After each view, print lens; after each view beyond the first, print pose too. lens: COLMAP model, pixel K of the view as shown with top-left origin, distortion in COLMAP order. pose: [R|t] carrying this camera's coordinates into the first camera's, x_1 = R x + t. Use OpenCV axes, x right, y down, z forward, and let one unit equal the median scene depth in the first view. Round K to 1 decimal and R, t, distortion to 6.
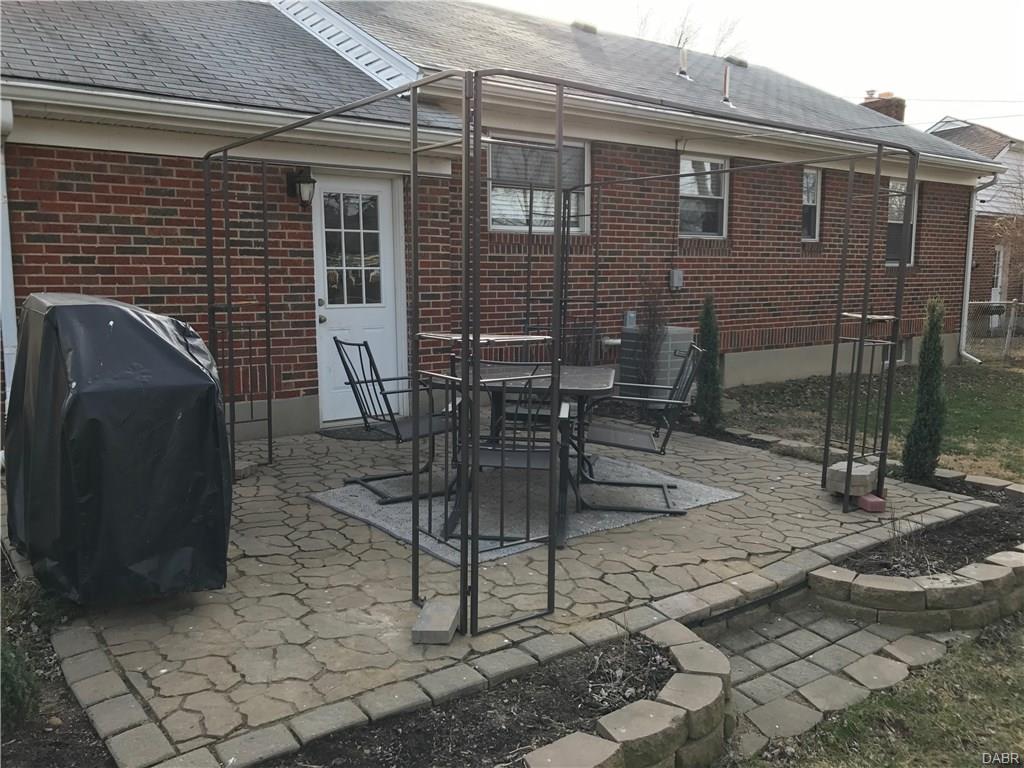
lens RADIAL K [[855.8, 0, 512.9], [0, 855.8, 384.9], [0, 0, 1]] dist [0.040976, -0.046003]
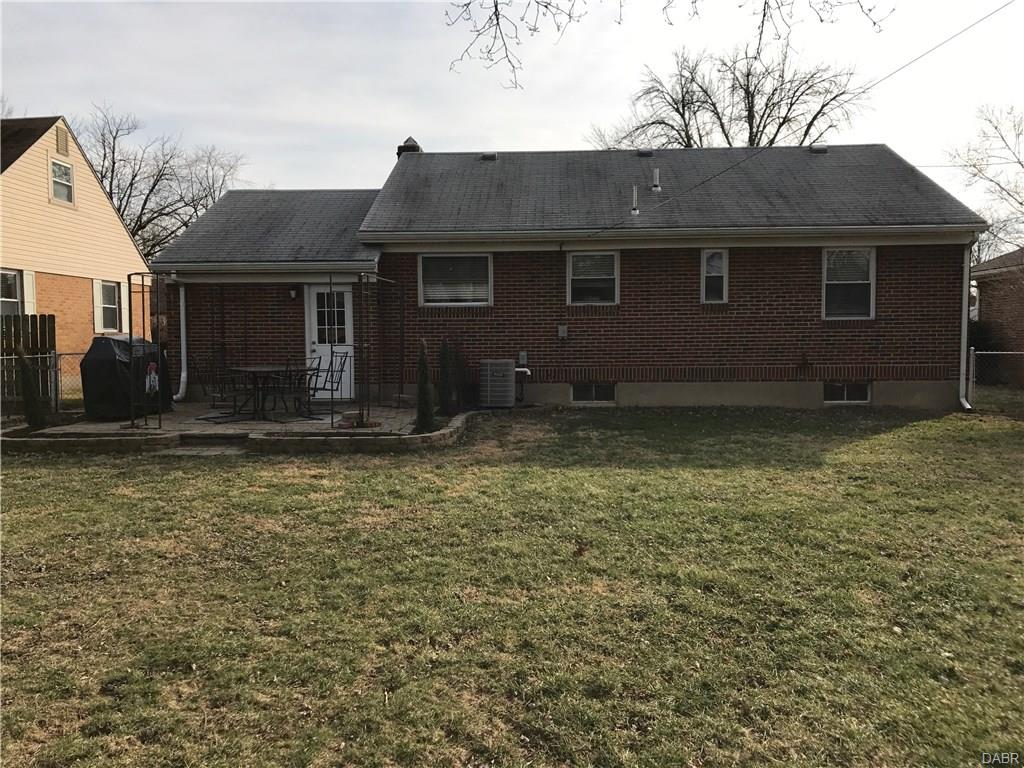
lens RADIAL K [[855.8, 0, 509.9], [0, 855.8, 383.1], [0, 0, 1]] dist [0.040976, -0.046003]
pose [[0.765103, 0.029579, -0.643228, 1.140772], [-0.075749, 0.996143, -0.044293, 0.046646], [0.639436, 0.082613, 0.764393, -0.247847]]
